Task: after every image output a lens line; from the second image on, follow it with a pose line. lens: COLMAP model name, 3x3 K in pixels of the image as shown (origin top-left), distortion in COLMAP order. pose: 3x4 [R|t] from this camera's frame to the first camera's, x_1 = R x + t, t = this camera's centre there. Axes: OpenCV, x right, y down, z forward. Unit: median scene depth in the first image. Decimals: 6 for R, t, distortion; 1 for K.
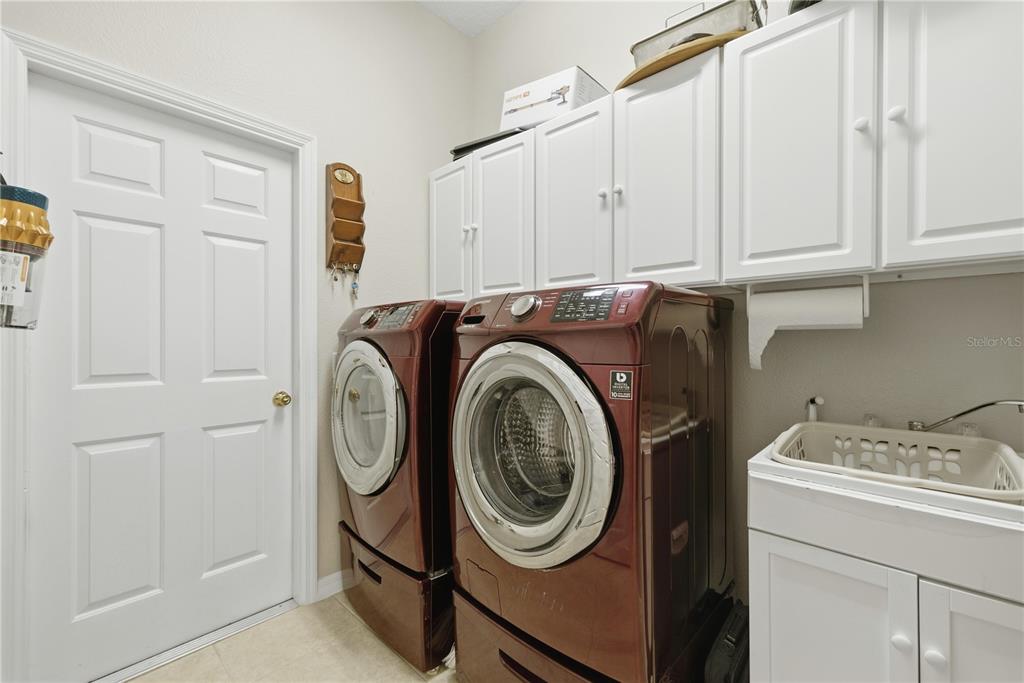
lens RADIAL K [[433.6, 0, 503.7], [0, 433.6, 338.8], [0, 0, 1]] dist [0.002119, 0.000266]
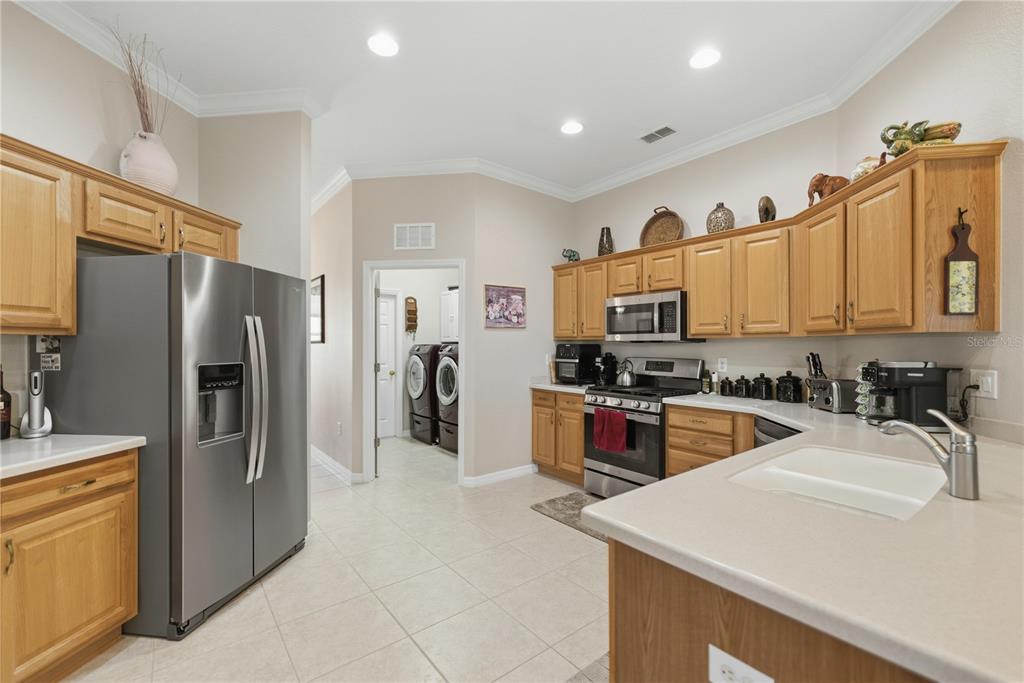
lens RADIAL K [[433.6, 0, 514.8], [0, 433.6, 345.8], [0, 0, 1]] dist [0.002119, 0.000266]
pose [[0.990287, 0.002068, -0.139024, 0.831647], [-0.001855, 0.999997, 0.001664, -0.069666], [0.139027, -0.001390, 0.990288, -2.046756]]
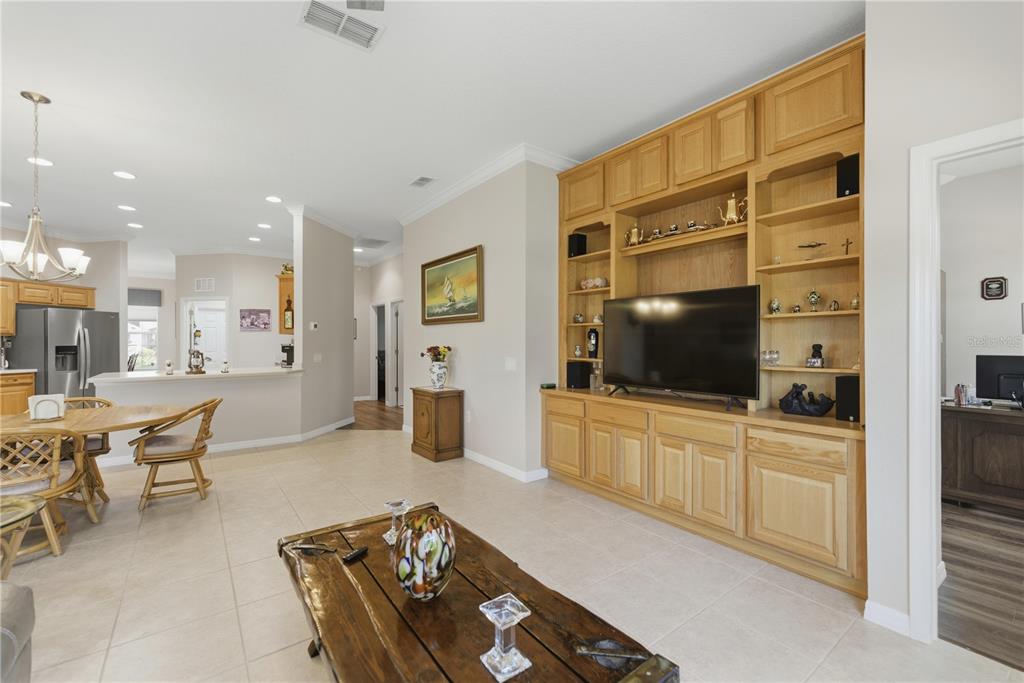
lens RADIAL K [[433.6, 0, 514.8], [0, 433.6, 342.3], [0, 0, 1]] dist [0.002119, 0.000266]
pose [[0.986265, -0.002712, -0.165151, 5.042706], [0.002609, 0.999996, -0.000842, -0.015936], [0.165152, 0.000400, 0.986268, -4.406286]]
